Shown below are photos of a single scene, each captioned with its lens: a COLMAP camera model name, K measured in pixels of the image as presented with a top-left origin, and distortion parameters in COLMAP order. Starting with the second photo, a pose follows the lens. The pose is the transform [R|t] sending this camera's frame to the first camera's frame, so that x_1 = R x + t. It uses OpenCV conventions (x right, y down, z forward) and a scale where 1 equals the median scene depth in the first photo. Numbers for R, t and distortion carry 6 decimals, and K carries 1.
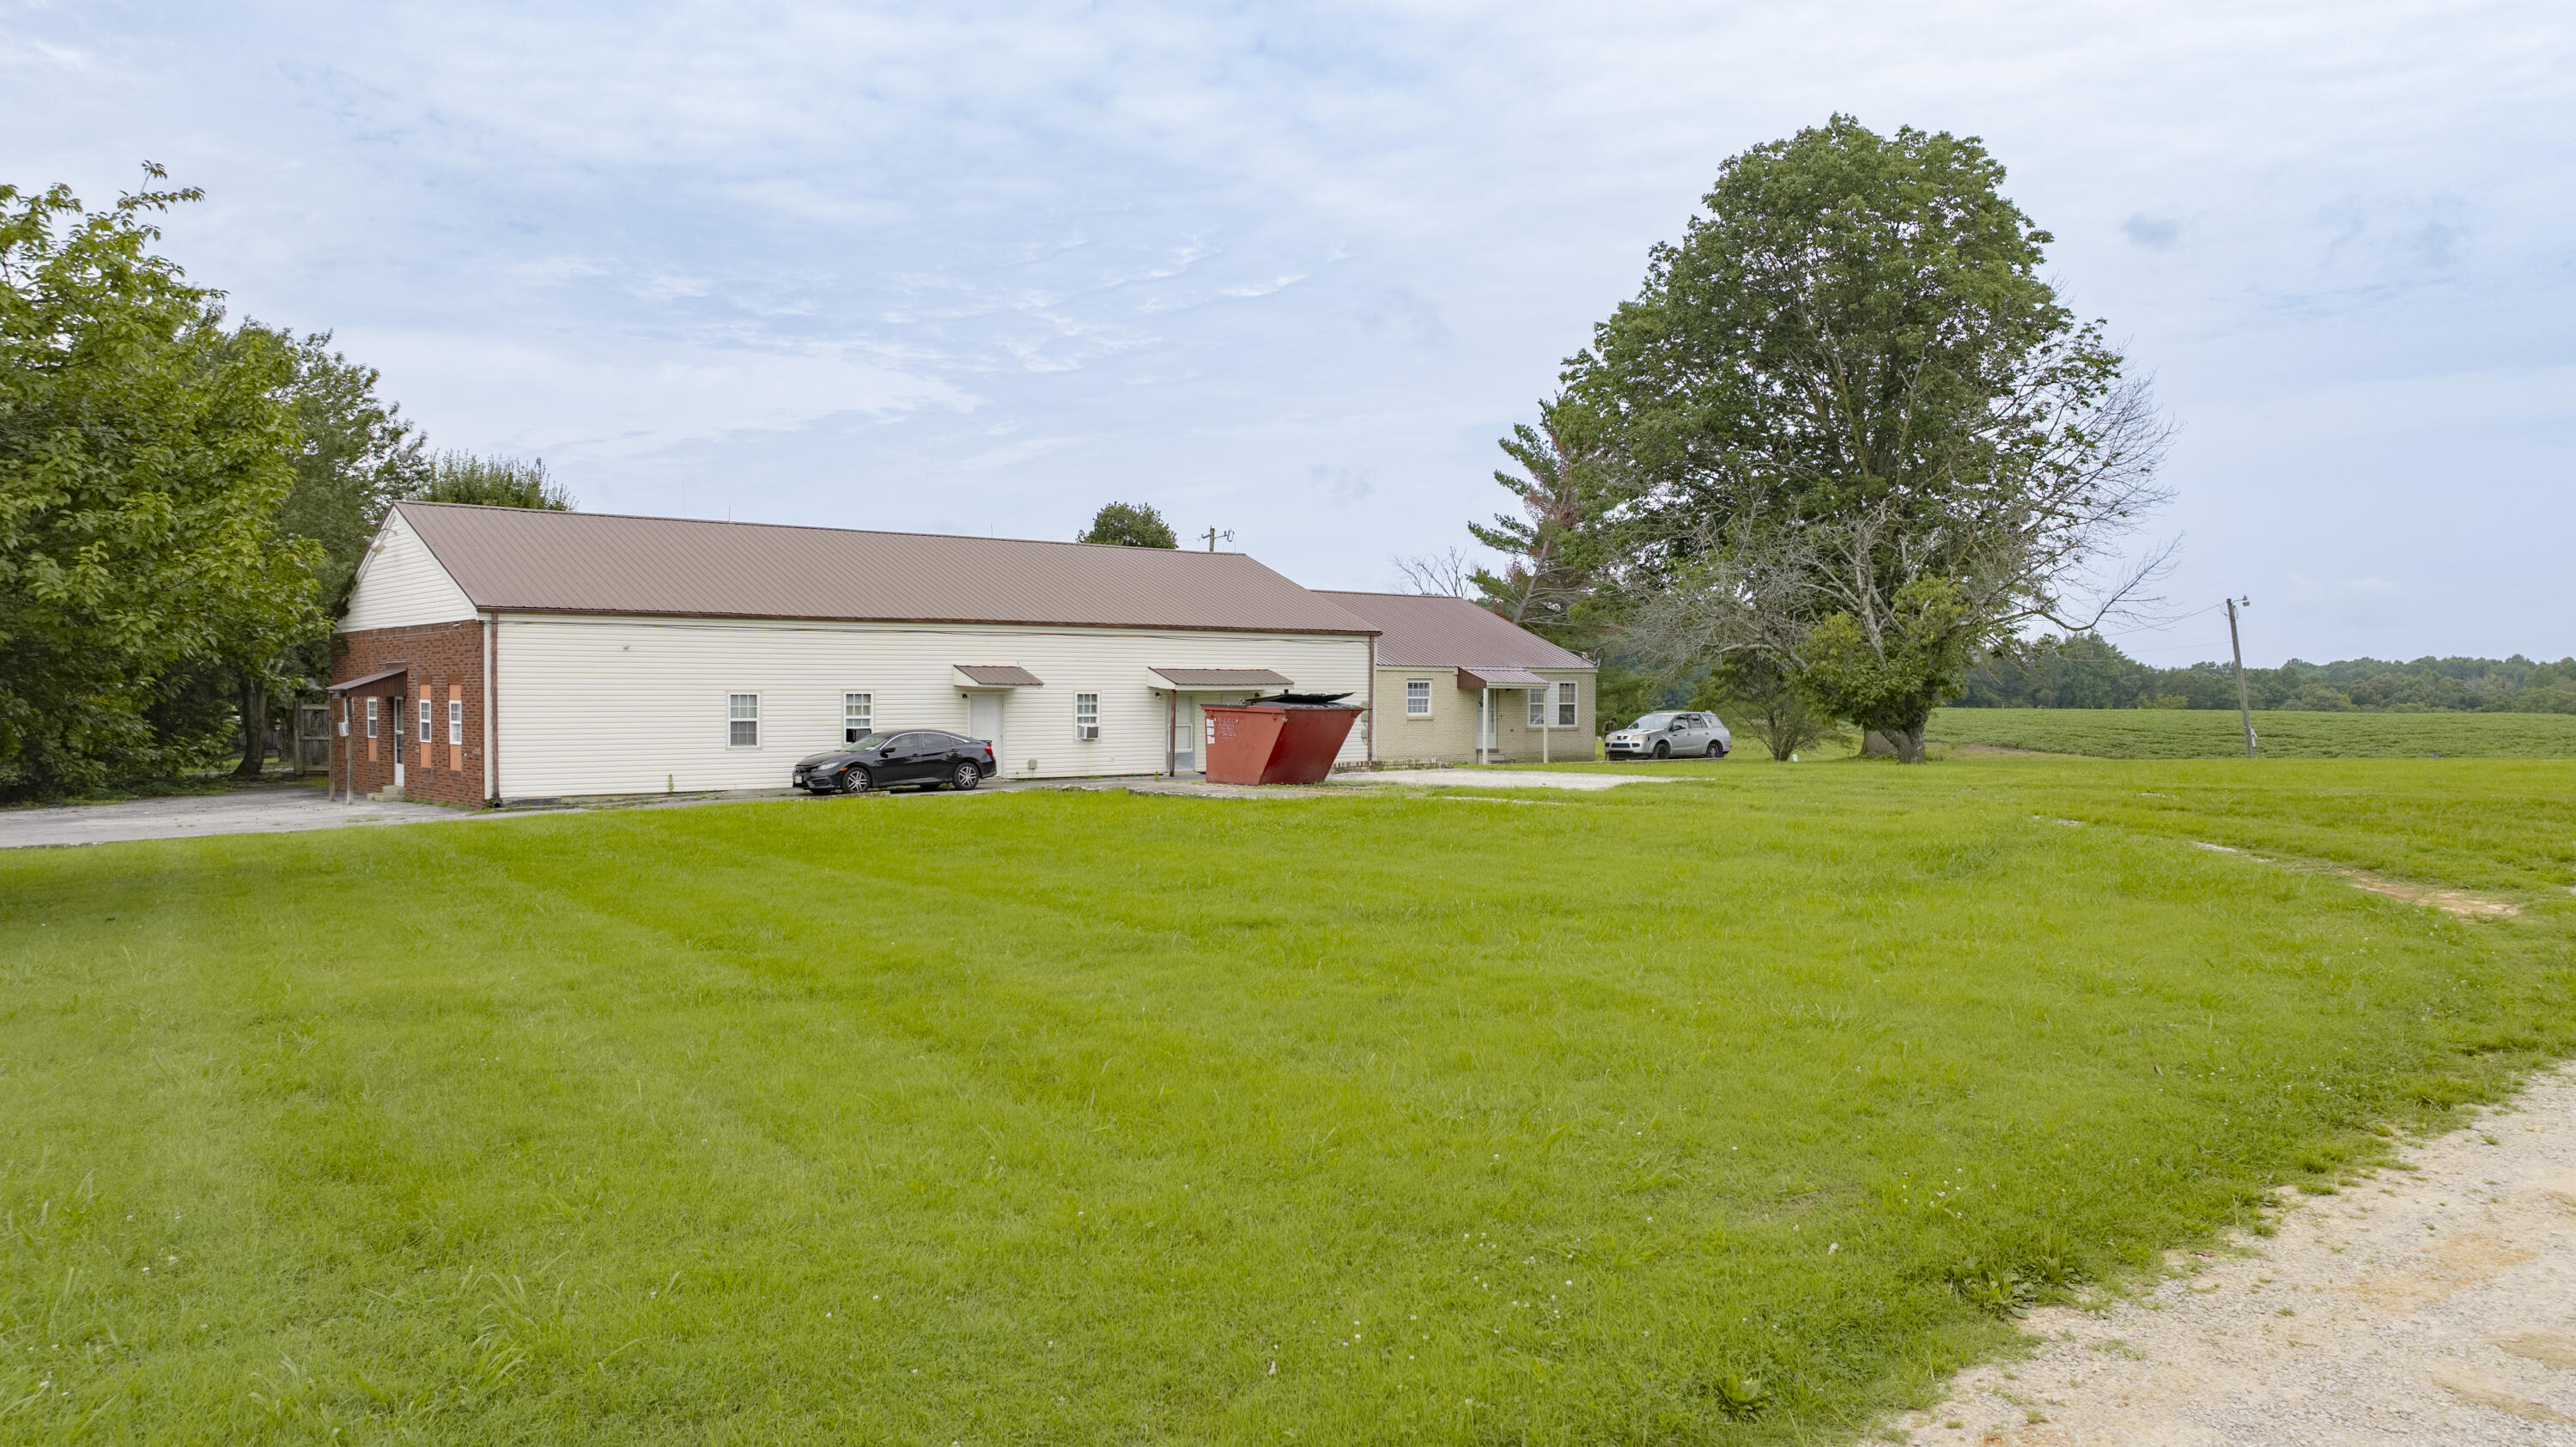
lens RADIAL K [[1823.8, 0, 1331.5], [0, 1823.8, 705.2], [0, 0, 1]] dist [-0.021804, 0.013650]
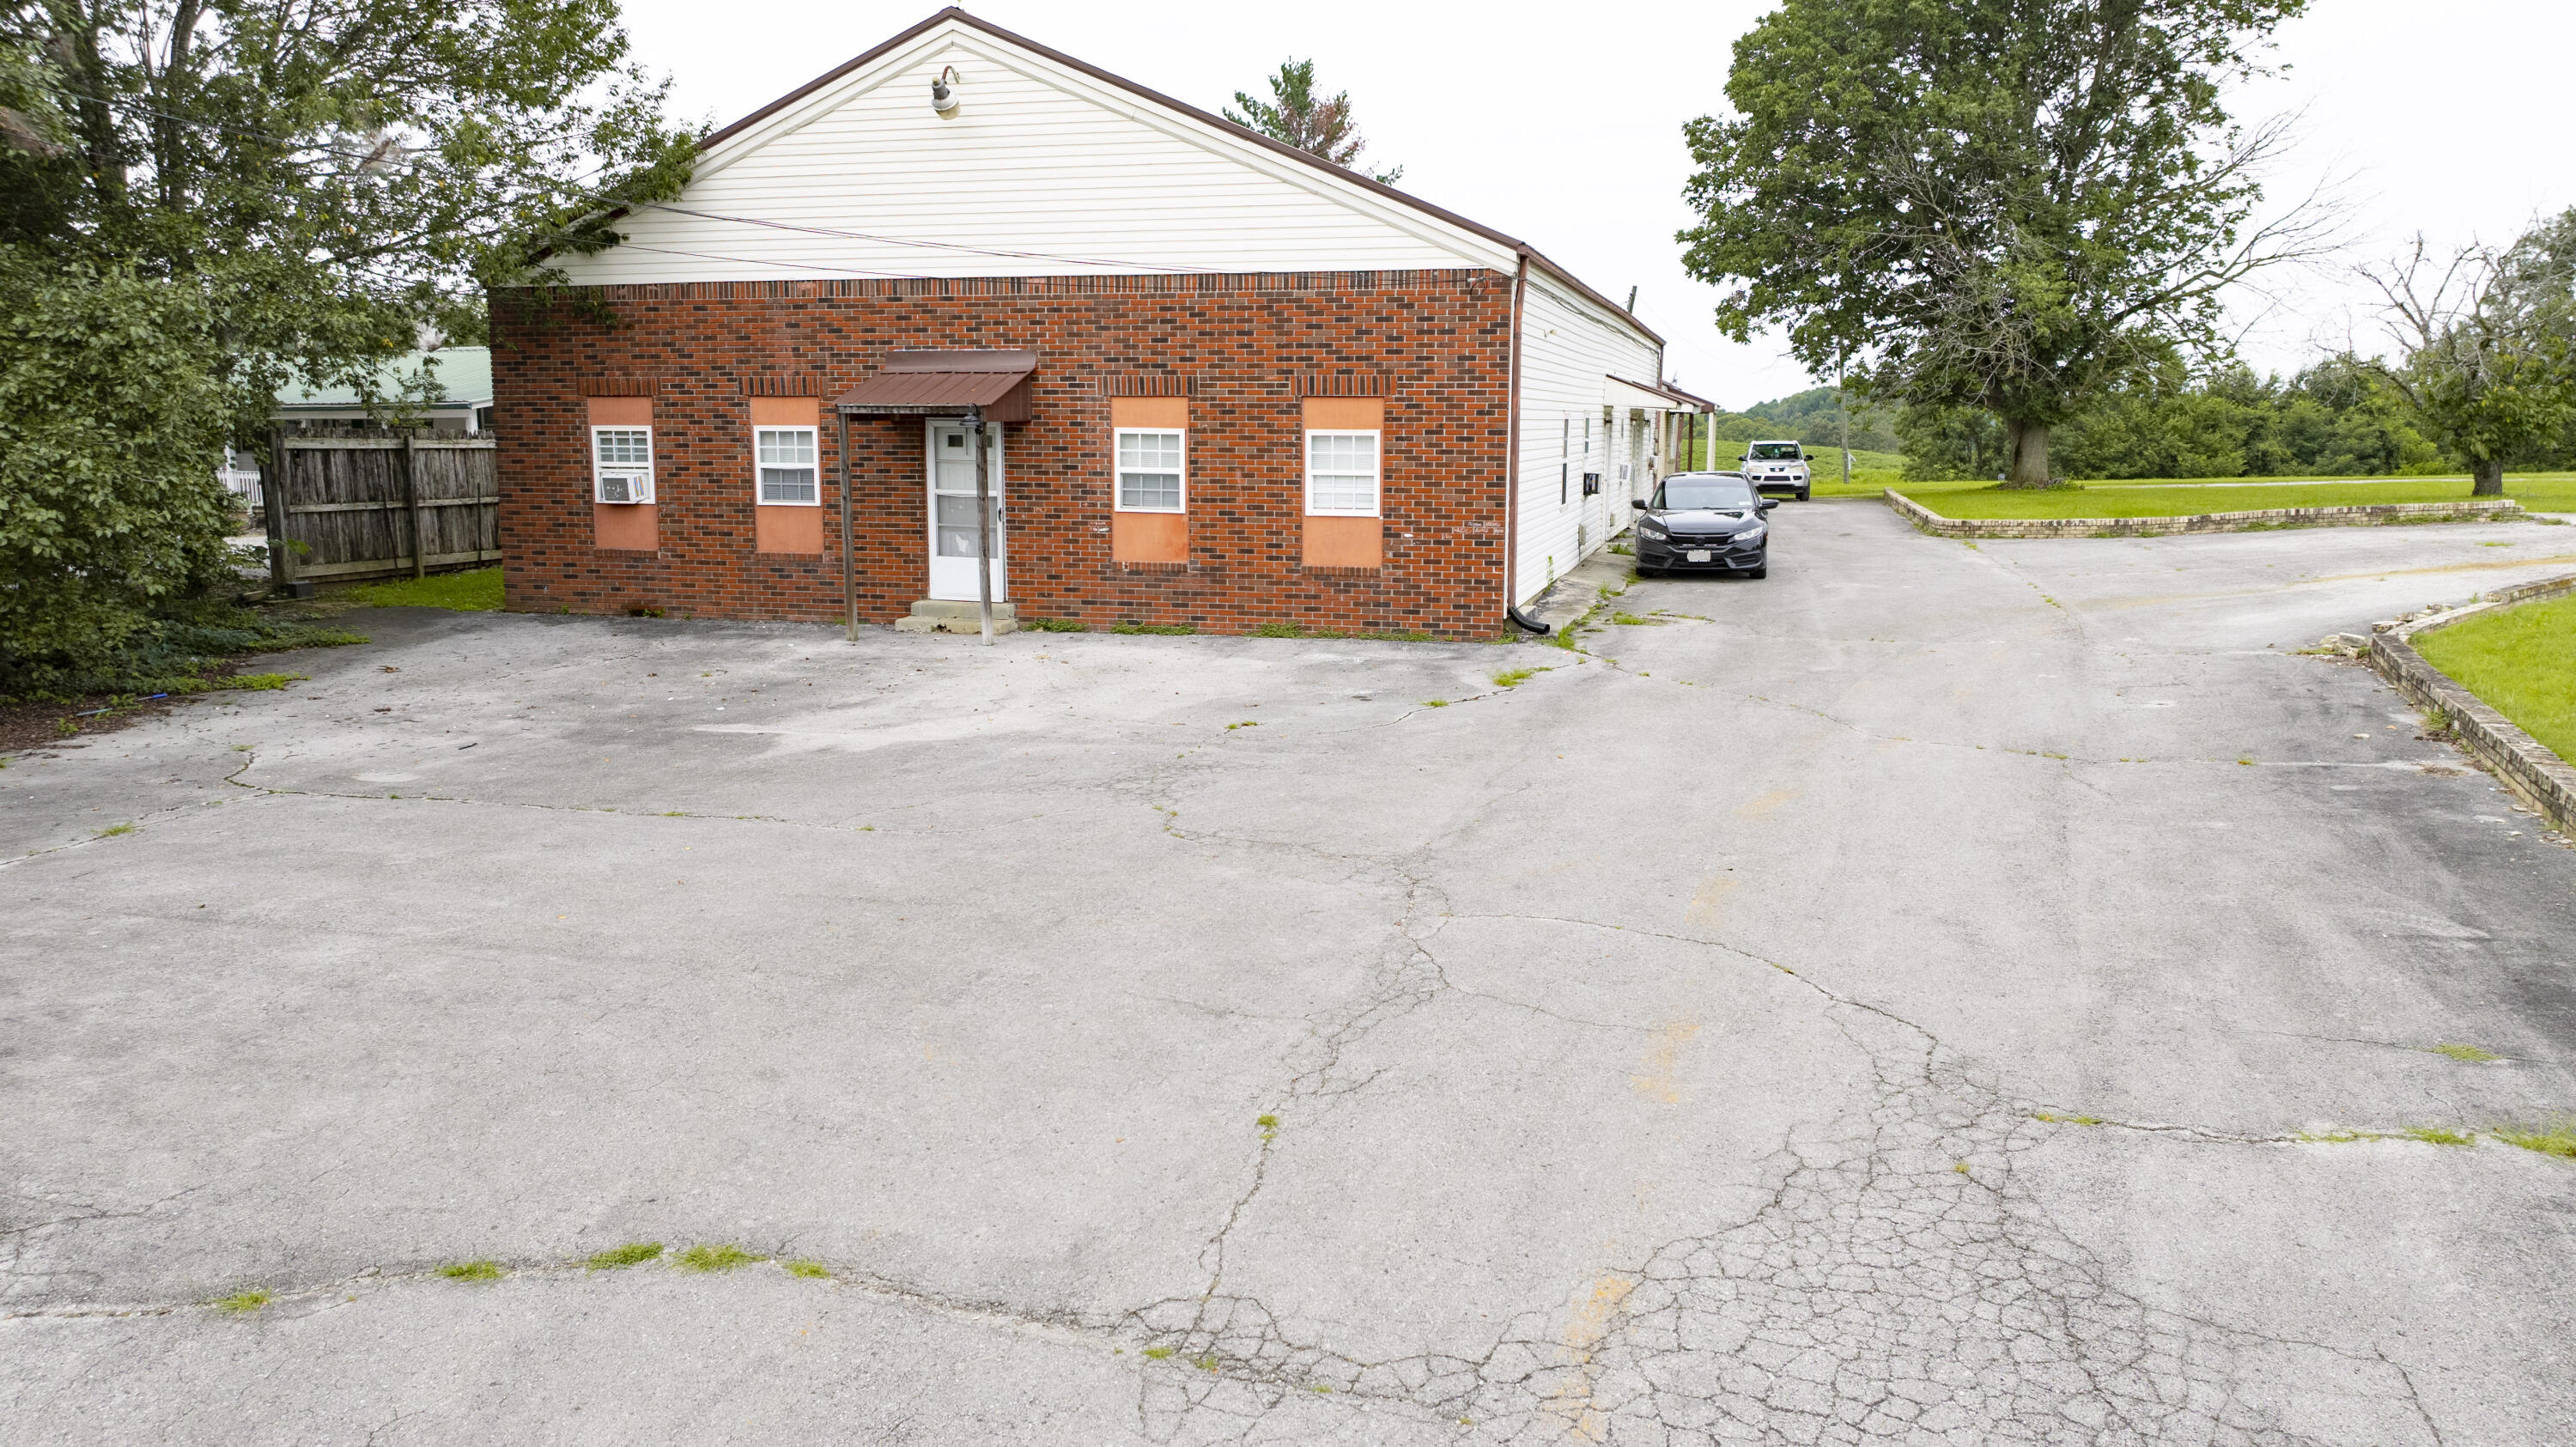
lens RADIAL K [[1823.8, 0, 1313.1], [0, 1823.8, 714.8], [0, 0, 1]] dist [-0.021804, 0.013650]
pose [[0.825971, -0.086941, 0.556968, -0.715385], [-0.000515, 0.987918, 0.154976, -0.002379], [-0.563713, -0.128293, 0.815946, 0.519354]]
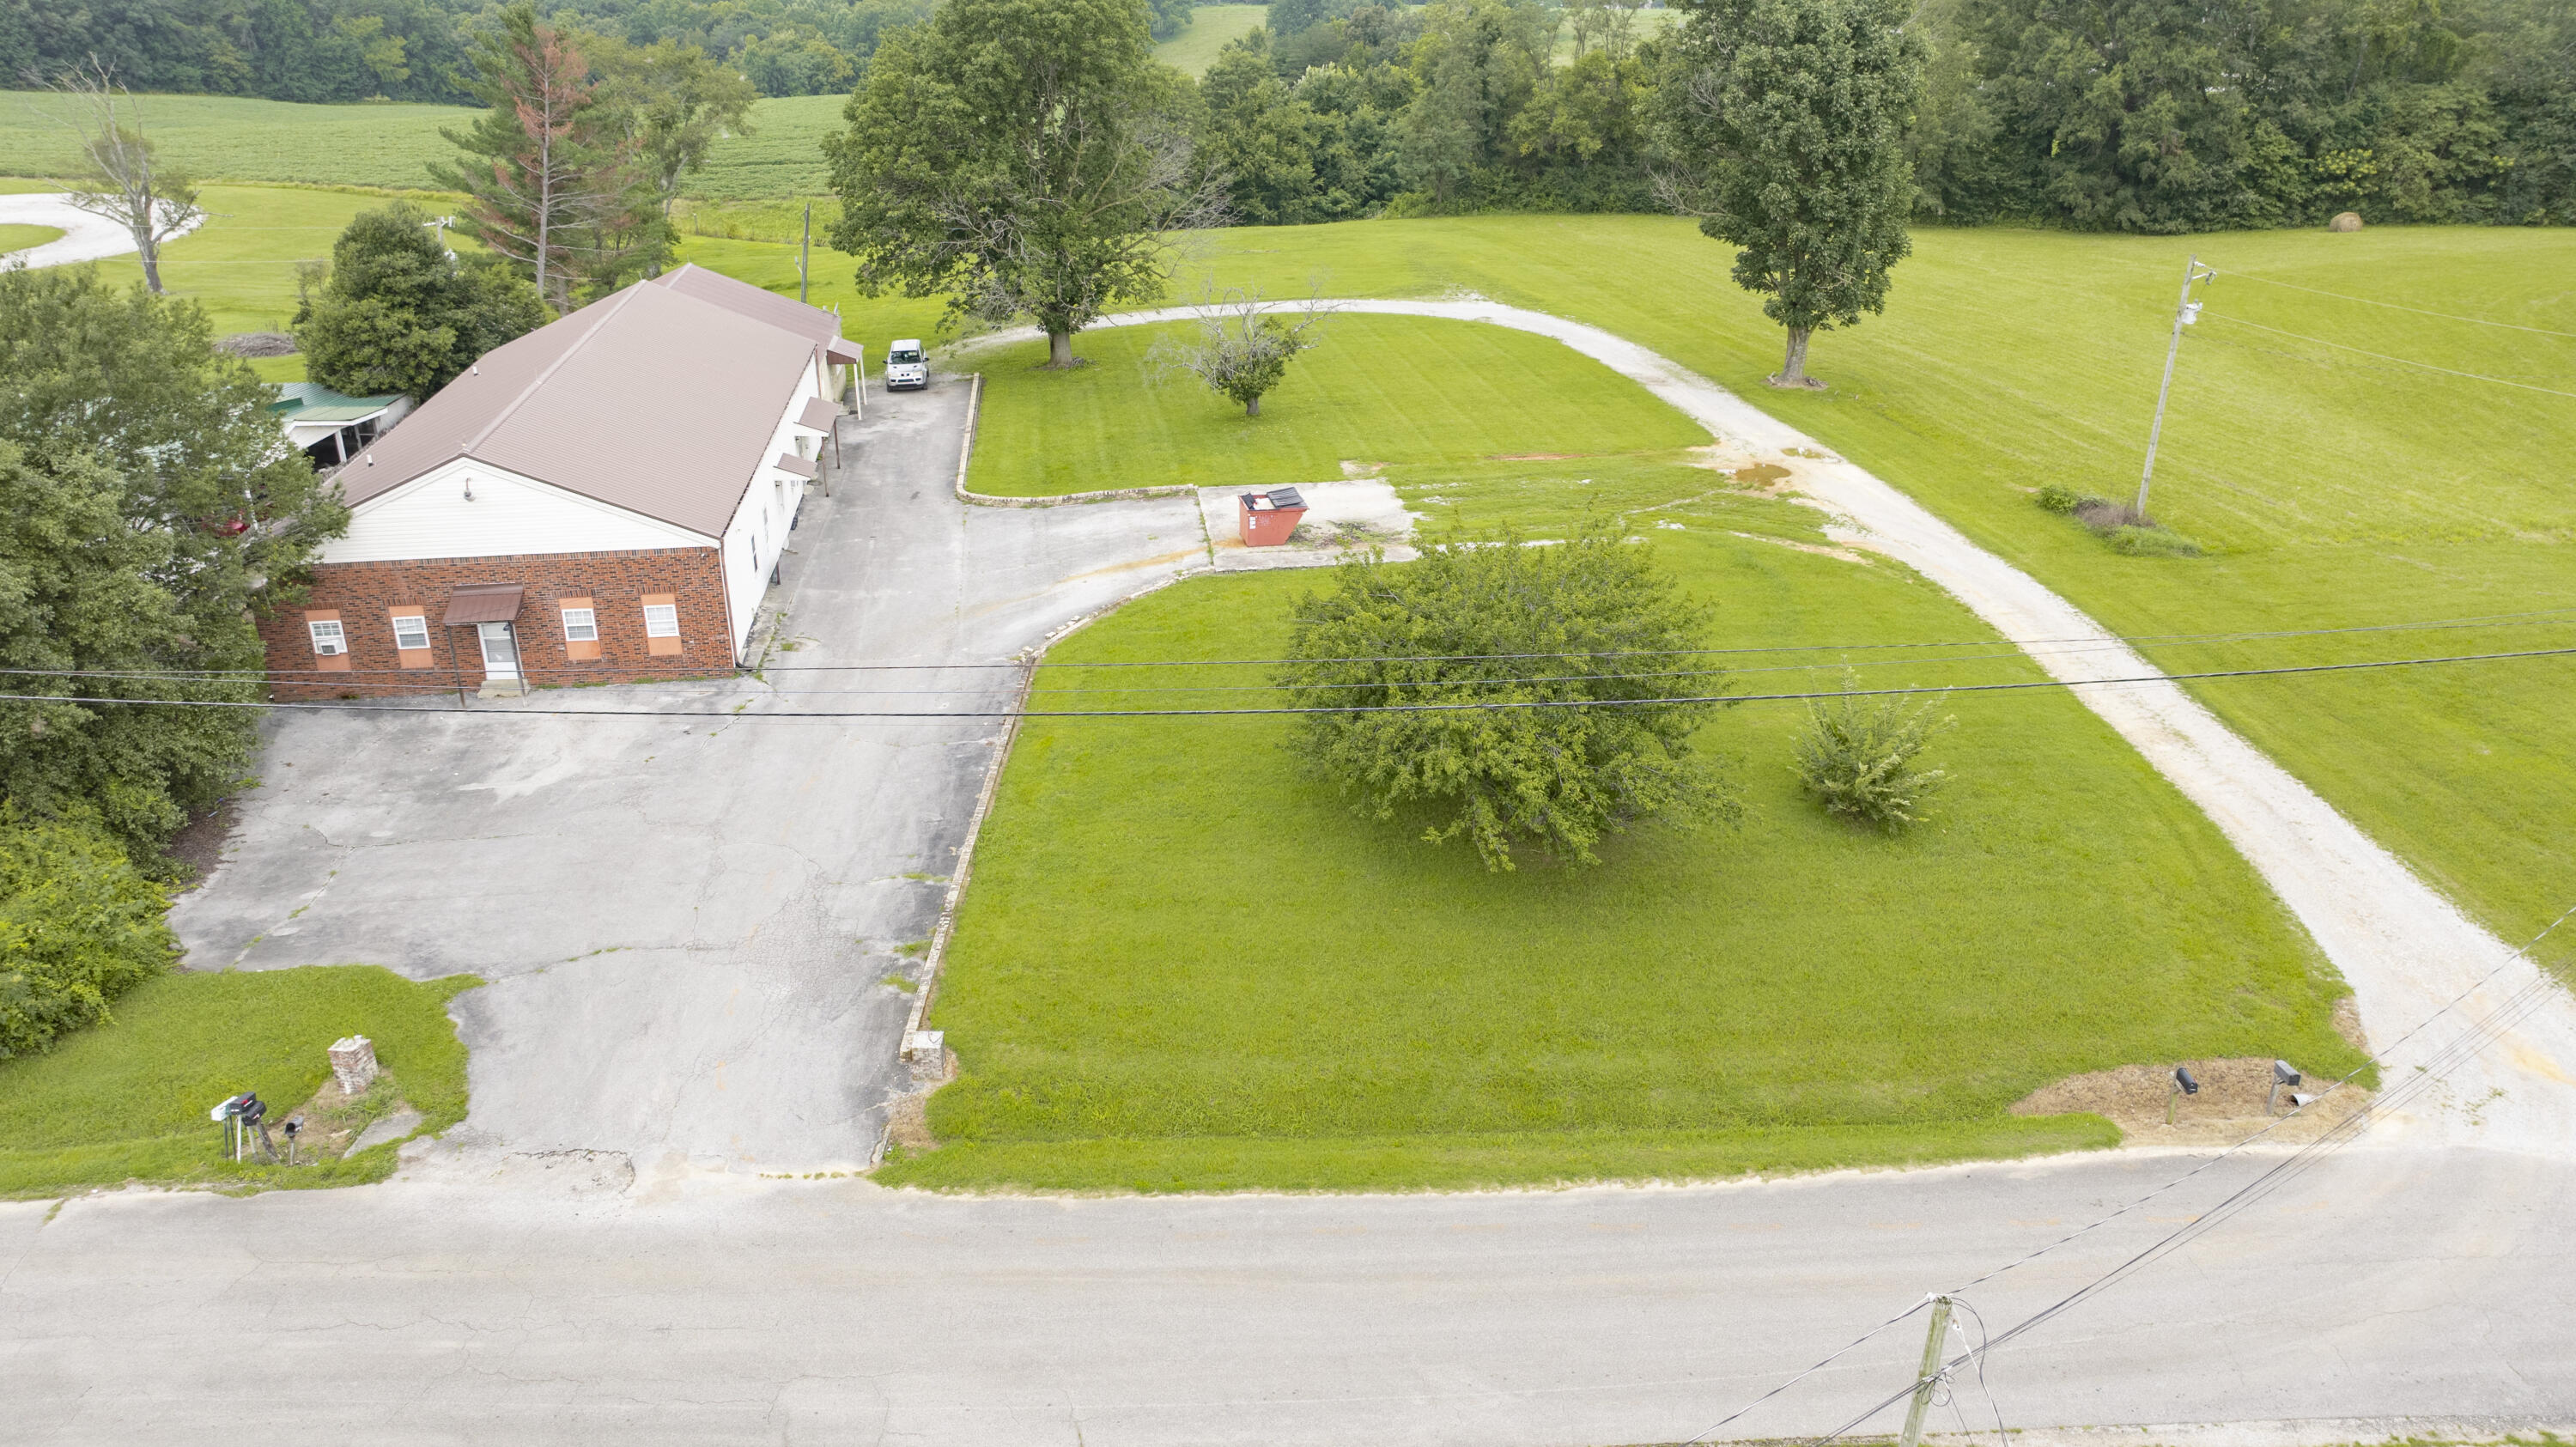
lens RADIAL K [[1823.8, 0, 1280.2], [0, 1823.8, 707.7], [0, 0, 1]] dist [-0.021804, 0.013650]
pose [[0.563414, -0.329225, 0.757744, -1.147435], [0.012731, 0.920522, 0.390484, -0.407673], [-0.826077, -0.210357, 0.522826, -0.080233]]
